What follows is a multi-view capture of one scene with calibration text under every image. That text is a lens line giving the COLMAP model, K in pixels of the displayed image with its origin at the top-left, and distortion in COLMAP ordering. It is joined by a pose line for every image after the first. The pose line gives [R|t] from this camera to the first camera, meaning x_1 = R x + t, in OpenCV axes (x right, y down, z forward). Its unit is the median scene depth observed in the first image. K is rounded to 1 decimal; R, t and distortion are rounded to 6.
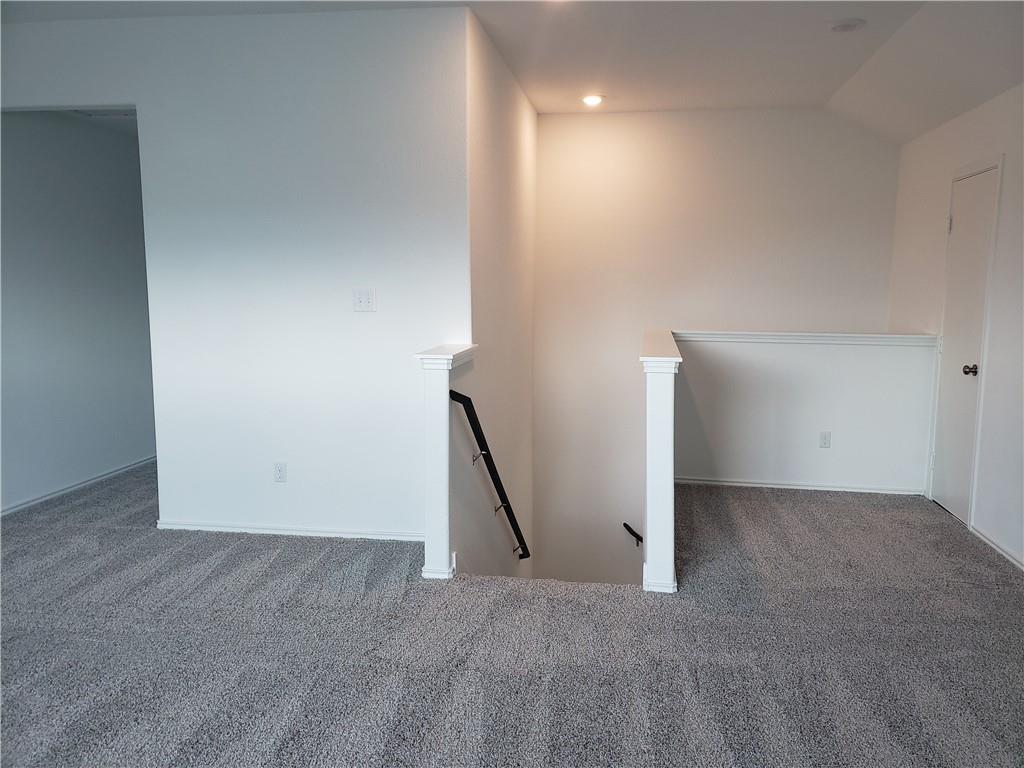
lens RADIAL K [[789.5, 0, 512.0], [0, 789.5, 384.0], [0, 0, 1]] dist [0.001589, -0.004741]
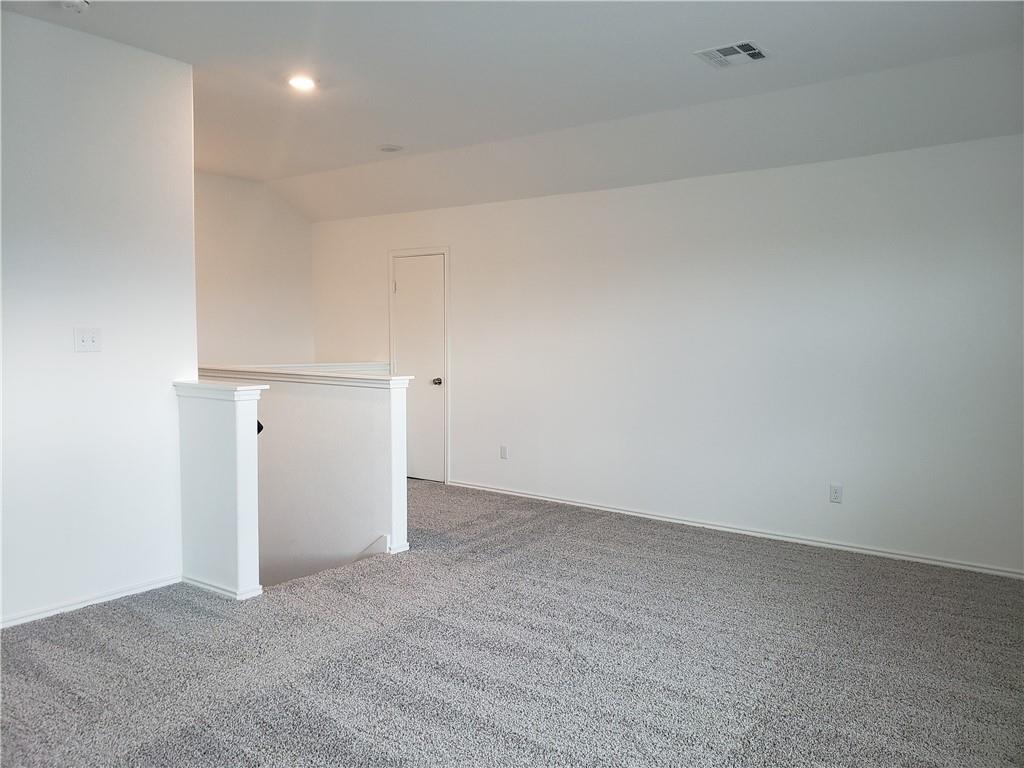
lens RADIAL K [[789.5, 0, 512.0], [0, 789.5, 384.0], [0, 0, 1]] dist [0.001589, -0.004741]
pose [[0.473572, -0.056654, 0.878931, -0.766186], [0.105235, 0.994420, 0.007397, -0.009892], [-0.874446, 0.088991, 0.476891, 0.142862]]
